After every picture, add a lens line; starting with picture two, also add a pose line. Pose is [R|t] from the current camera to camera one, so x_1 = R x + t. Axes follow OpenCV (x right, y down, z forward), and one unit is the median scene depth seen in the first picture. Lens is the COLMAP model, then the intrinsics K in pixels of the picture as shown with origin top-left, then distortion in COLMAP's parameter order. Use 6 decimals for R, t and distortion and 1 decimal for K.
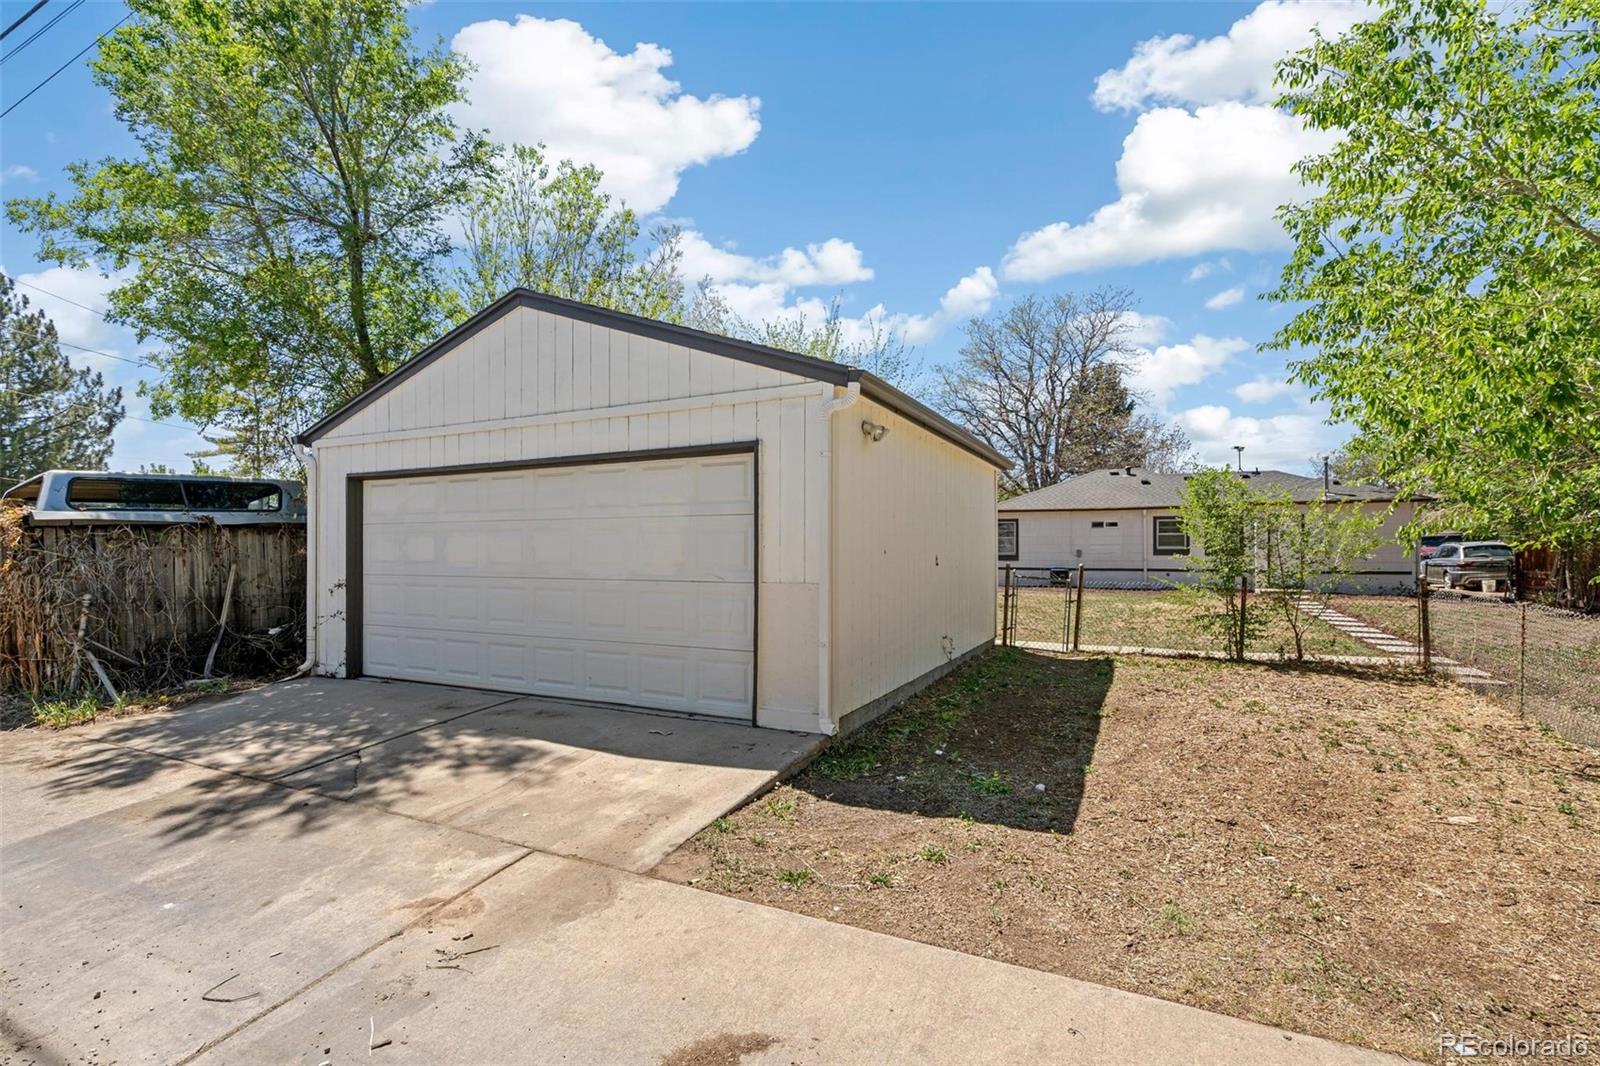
lens RADIAL K [[725.9, 0, 796.9], [0, 725.9, 541.4], [0, 0, 1]] dist [-0.002453, 0.000792]
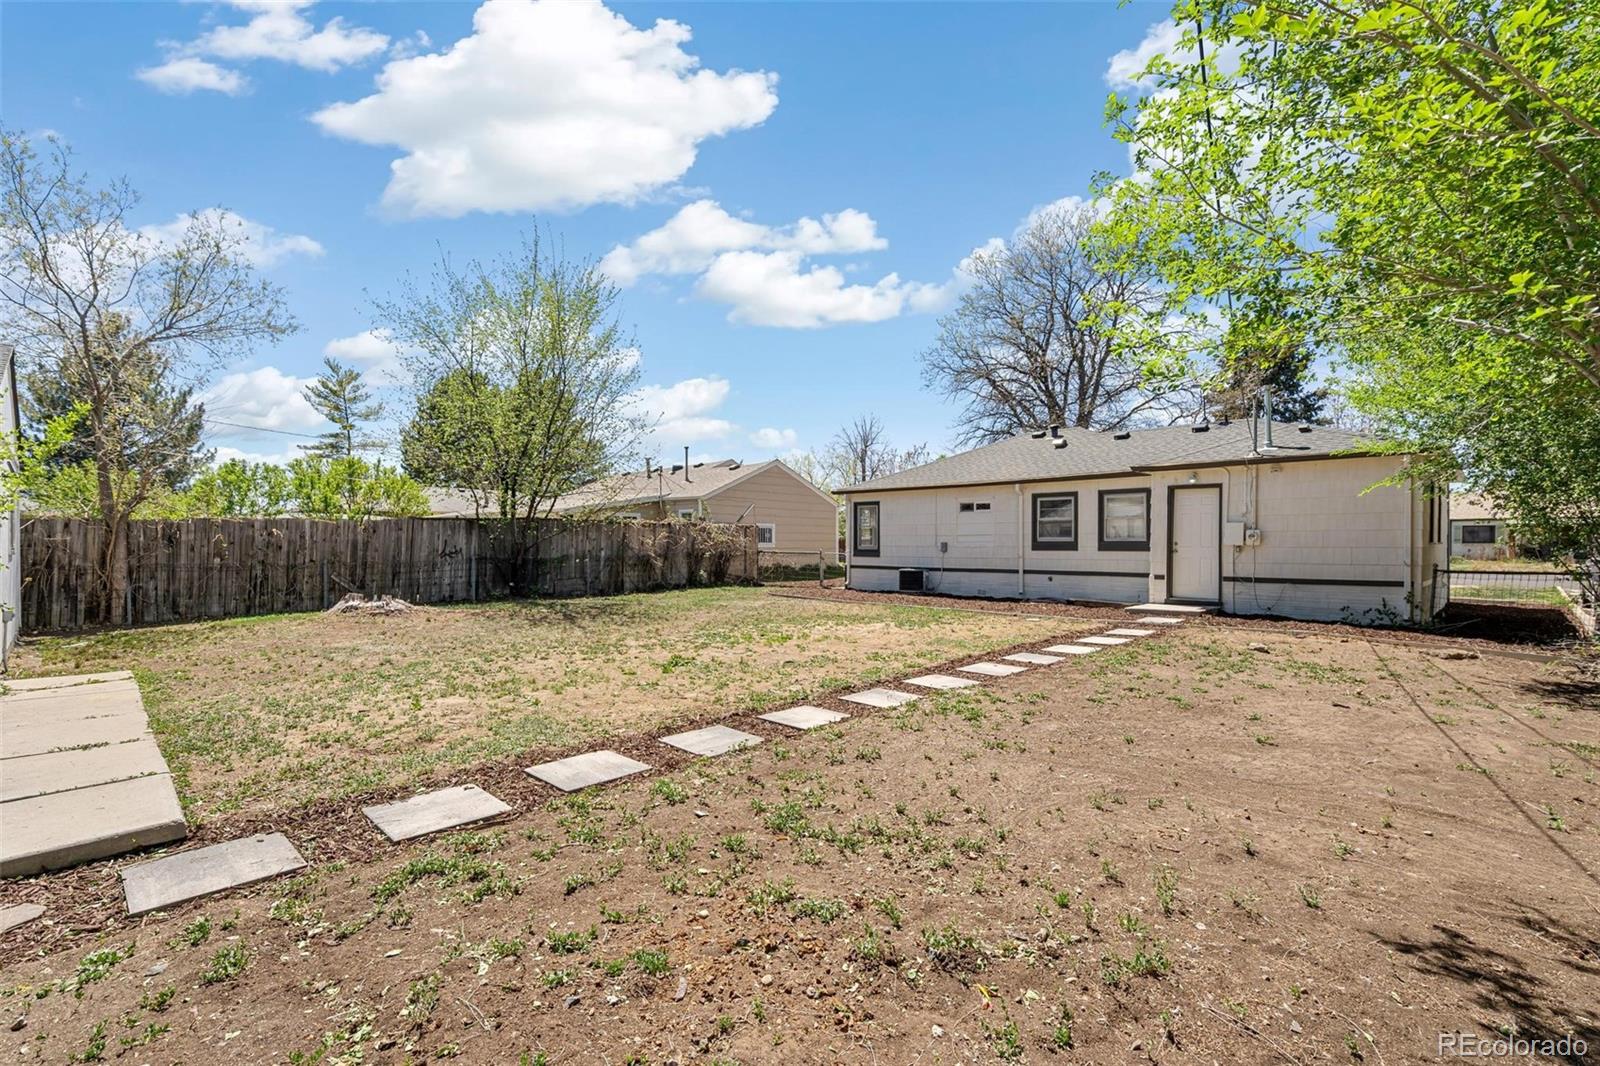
lens RADIAL K [[730.5, 0, 791.4], [0, 730.5, 544.0], [0, 0, 1]] dist [-0.002942, 0.000293]
pose [[0.946795, 0.000158, -0.321838, 0.482741], [0.003524, 0.999935, 0.010859, 0.004405], [0.321819, -0.011415, 0.946732, 0.265227]]
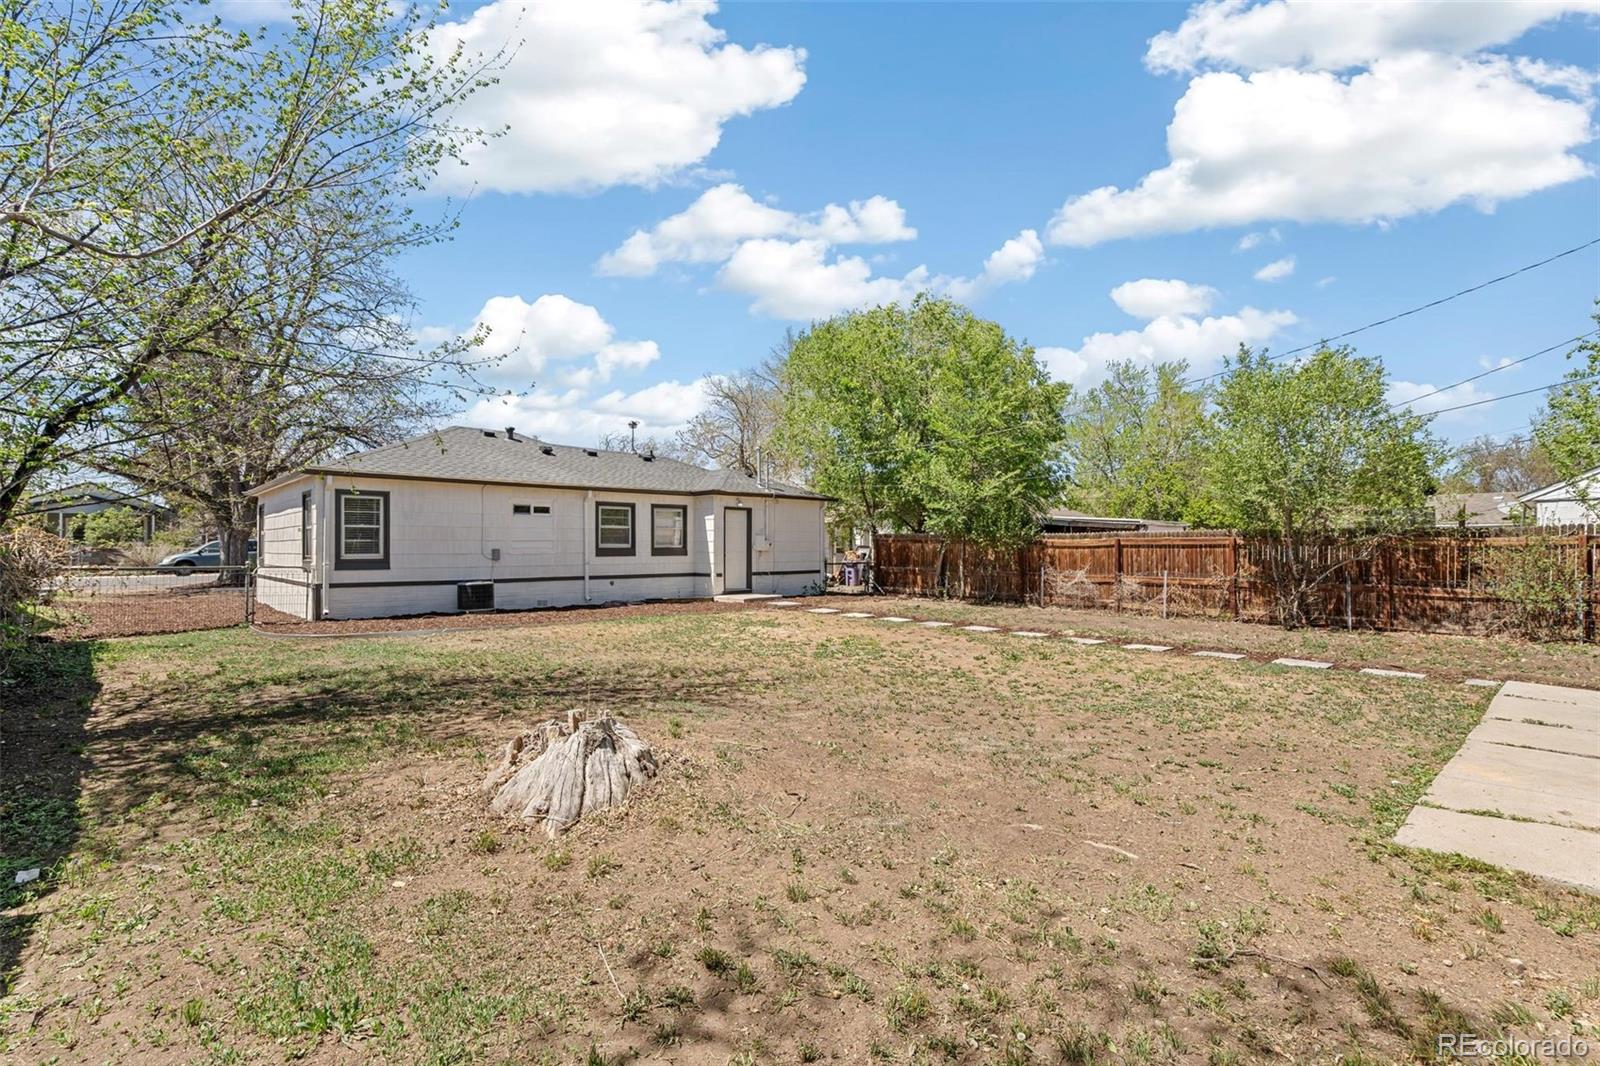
lens RADIAL K [[725.9, 0, 796.9], [0, 725.9, 541.4], [0, 0, 1]] dist [-0.002453, 0.000792]
pose [[0.354845, 0.006325, 0.934904, -0.092699], [-0.010929, 0.999937, -0.002617, 0.003862], [-0.934861, -0.009289, 0.354891, 0.550547]]
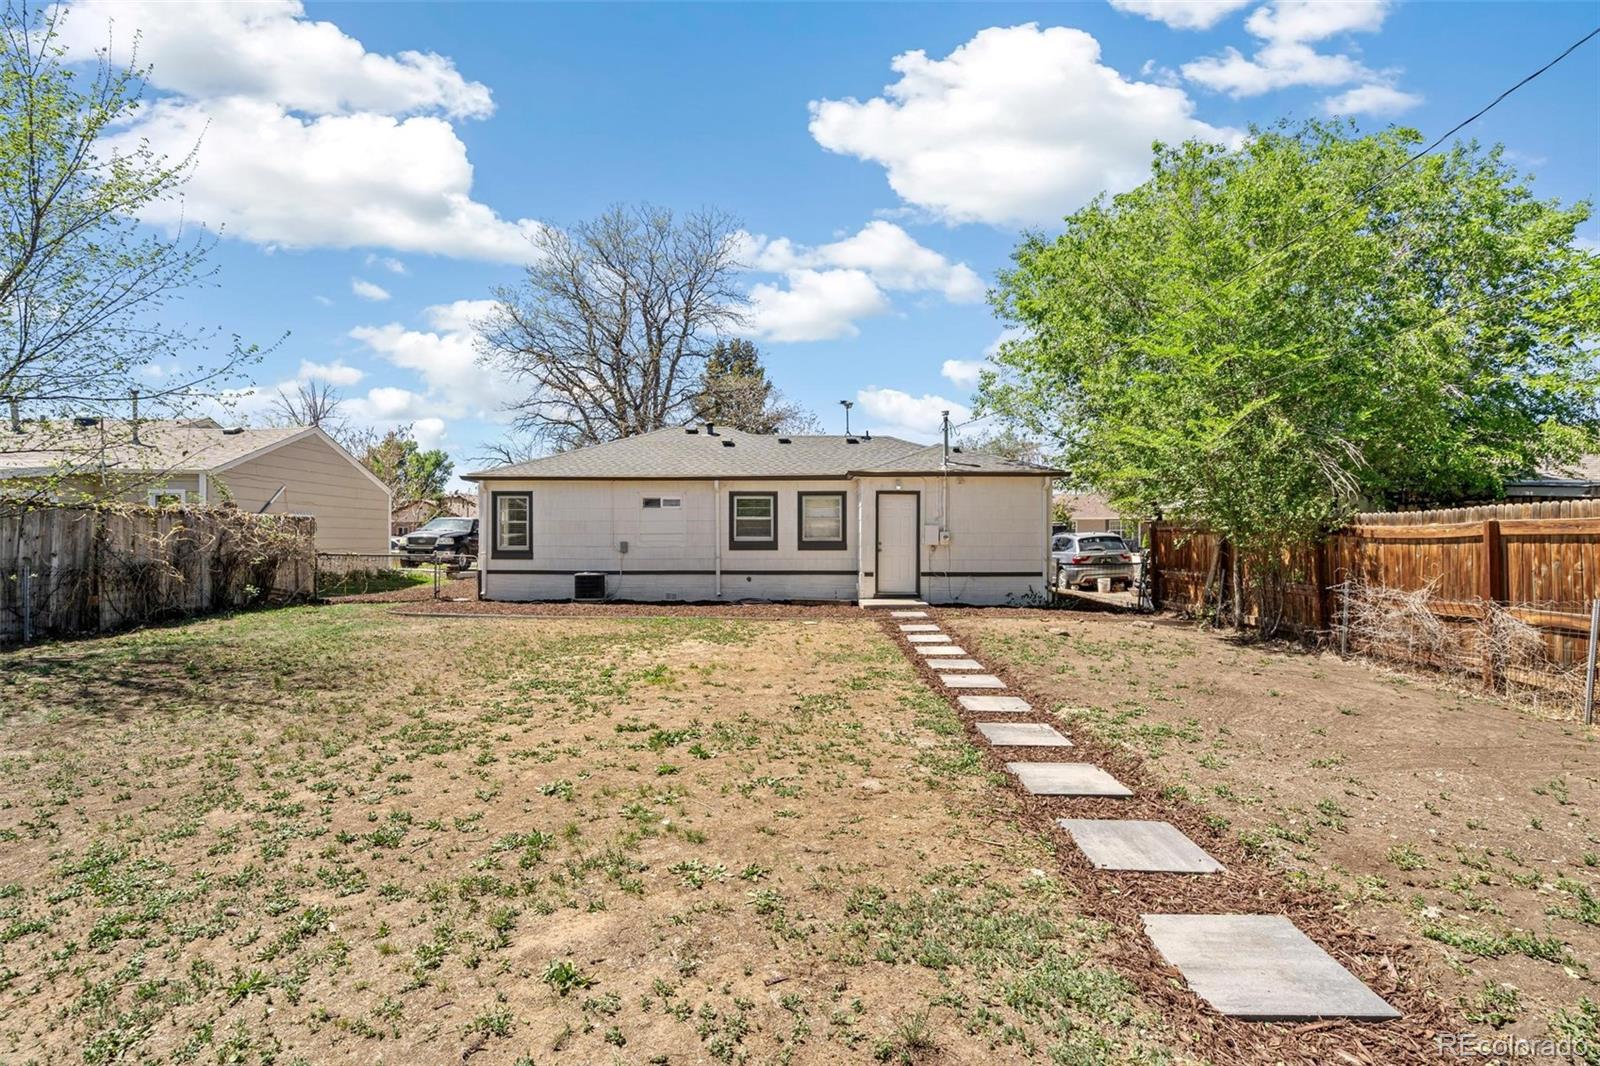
lens RADIAL K [[725.9, 0, 796.9], [0, 725.9, 541.4], [0, 0, 1]] dist [-0.002453, 0.000792]
pose [[0.904168, -0.000618, 0.427176, 0.256527], [-0.005360, 0.999904, 0.012792, 0.002047], [-0.427143, -0.013856, 0.904078, 0.364023]]
